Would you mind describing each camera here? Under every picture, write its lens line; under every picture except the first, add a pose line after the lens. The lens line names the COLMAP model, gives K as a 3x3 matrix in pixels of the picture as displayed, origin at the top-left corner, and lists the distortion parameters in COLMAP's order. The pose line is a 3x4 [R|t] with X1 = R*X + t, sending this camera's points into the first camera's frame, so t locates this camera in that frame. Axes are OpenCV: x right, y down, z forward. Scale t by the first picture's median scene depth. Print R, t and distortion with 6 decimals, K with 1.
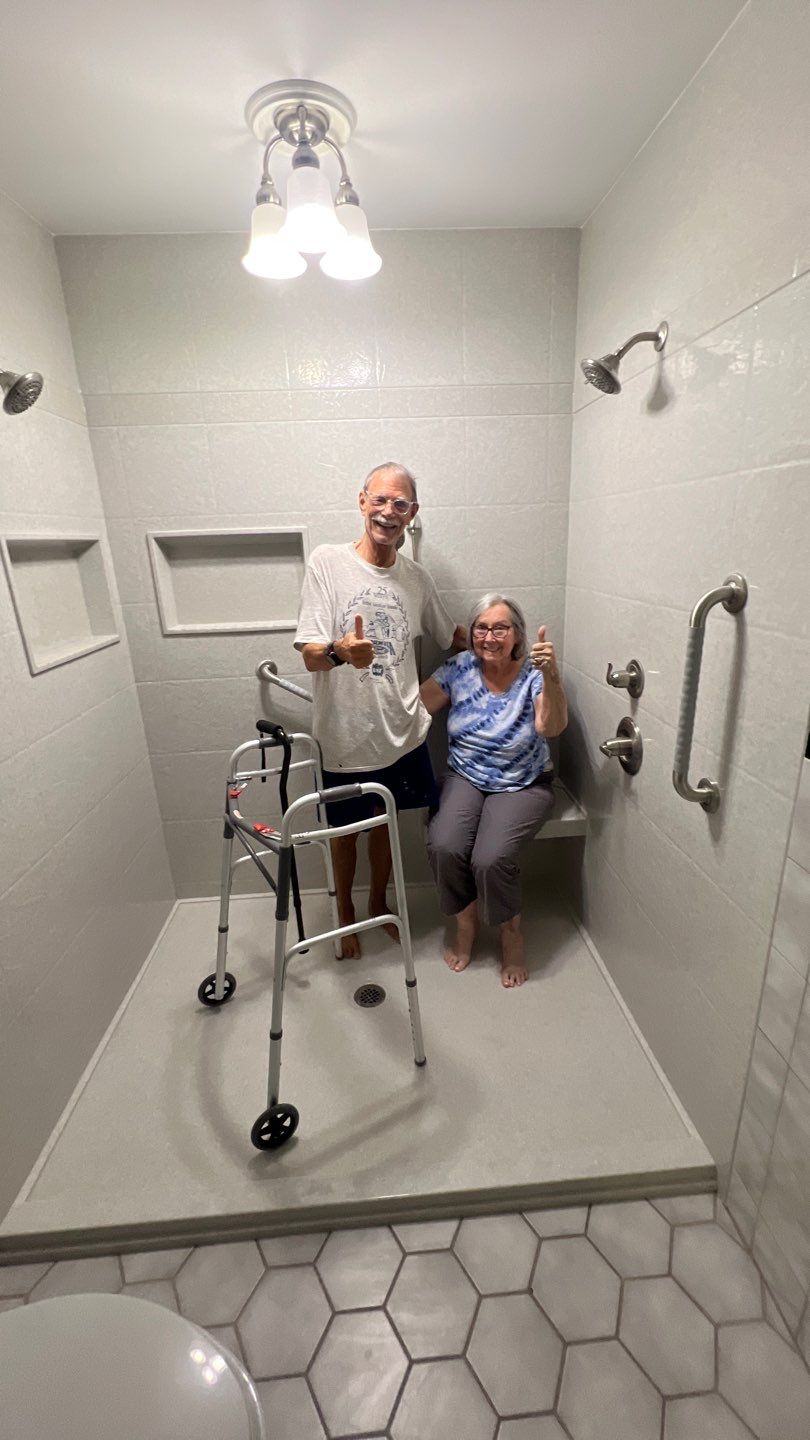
lens RADIAL K [[574.7, 0, 408.1], [0, 574.7, 717.6], [0, 0, 1]] dist [-0.000263, -0.000065]
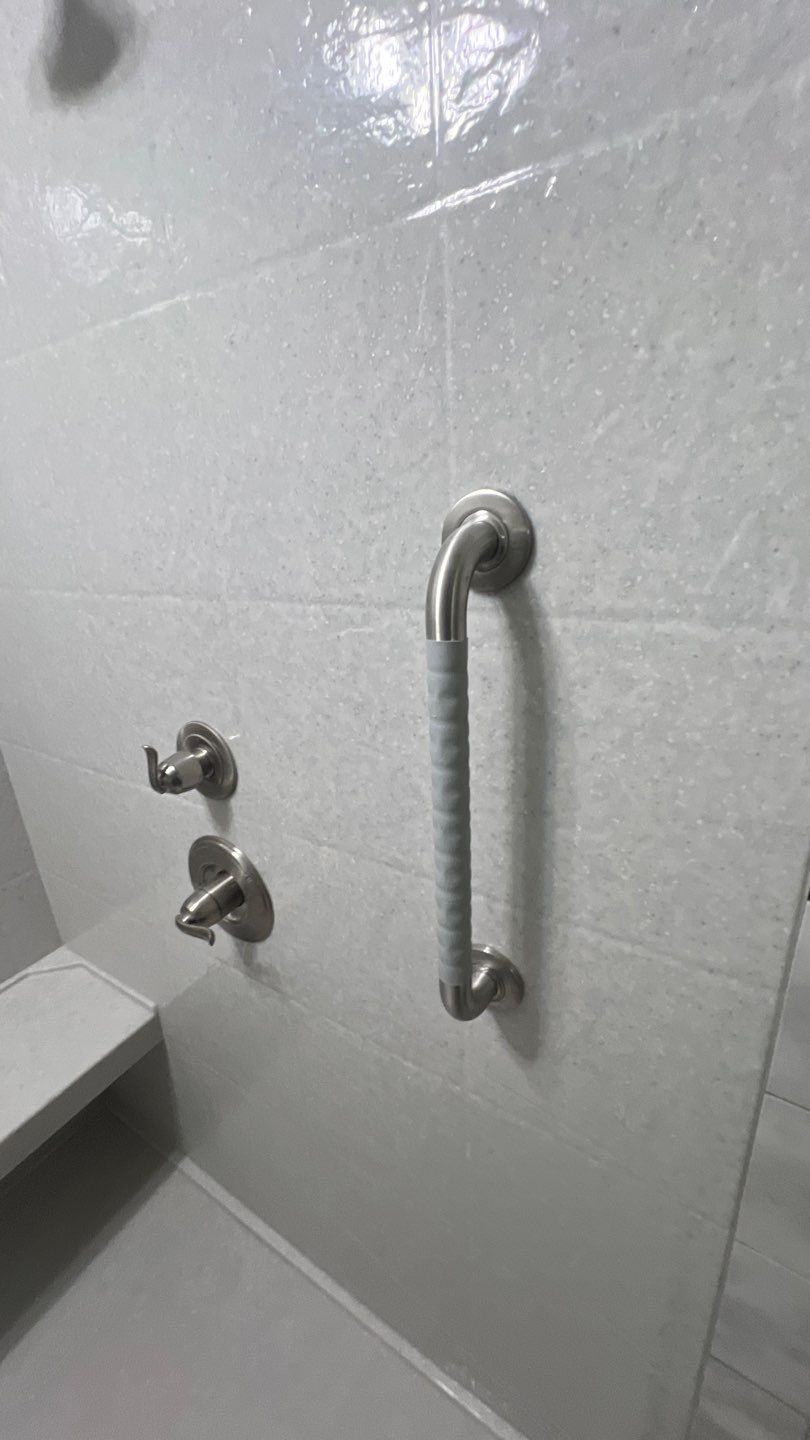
lens RADIAL K [[574.7, 0, 408.1], [0, 574.7, 717.6], [0, 0, 1]] dist [-0.000263, -0.000065]
pose [[0.585456, -0.263679, 0.766626, 0.163297], [0.266435, 0.955682, 0.125233, -0.135527], [-0.765672, 0.130938, 0.629763, 0.667234]]
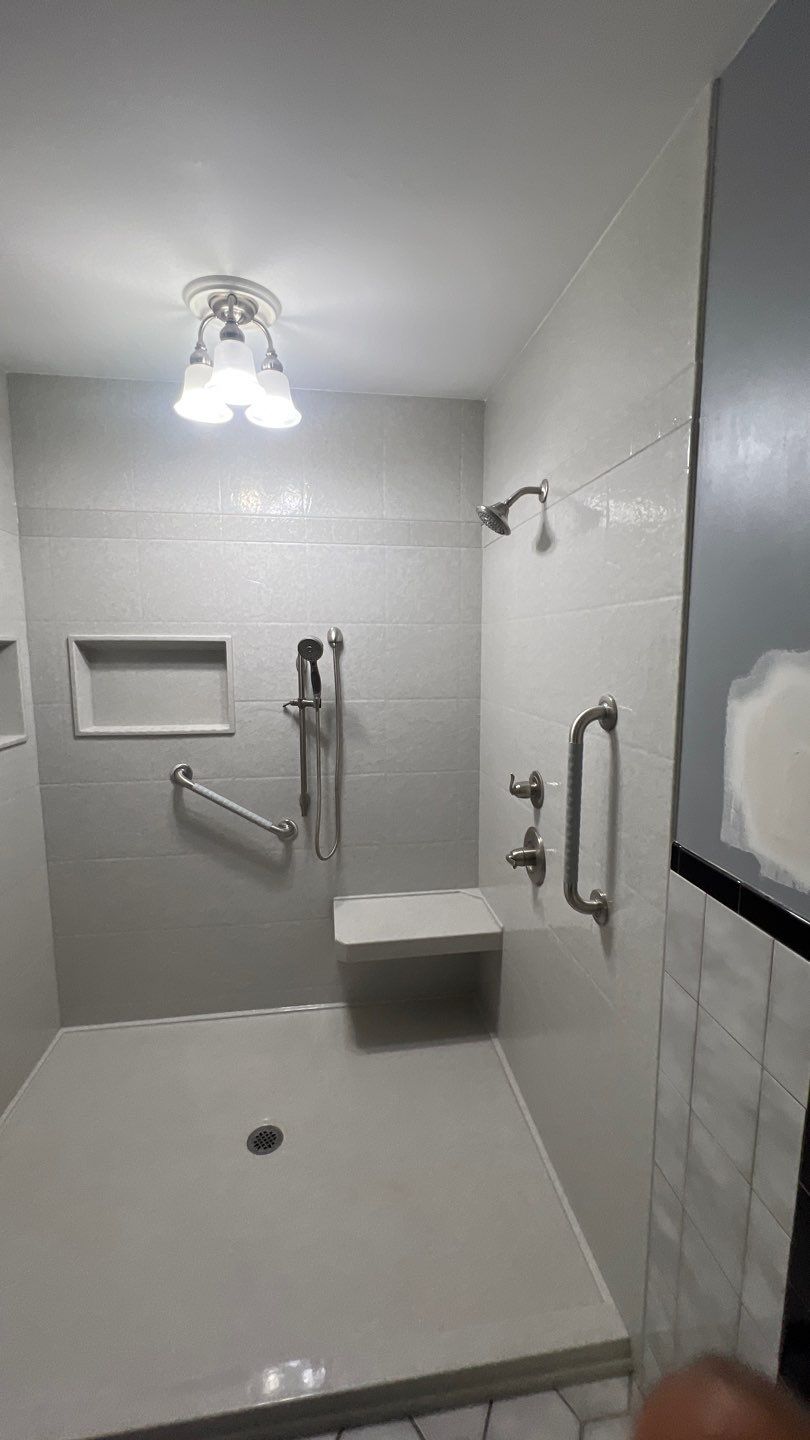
lens RADIAL K [[574.7, 0, 408.1], [0, 574.7, 717.6], [0, 0, 1]] dist [-0.000263, -0.000065]
pose [[0.996239, 0.026928, 0.082353, 0.087211], [-0.011513, 0.983191, -0.182214, -0.004621], [-0.085875, 0.180581, 0.979804, -0.021910]]
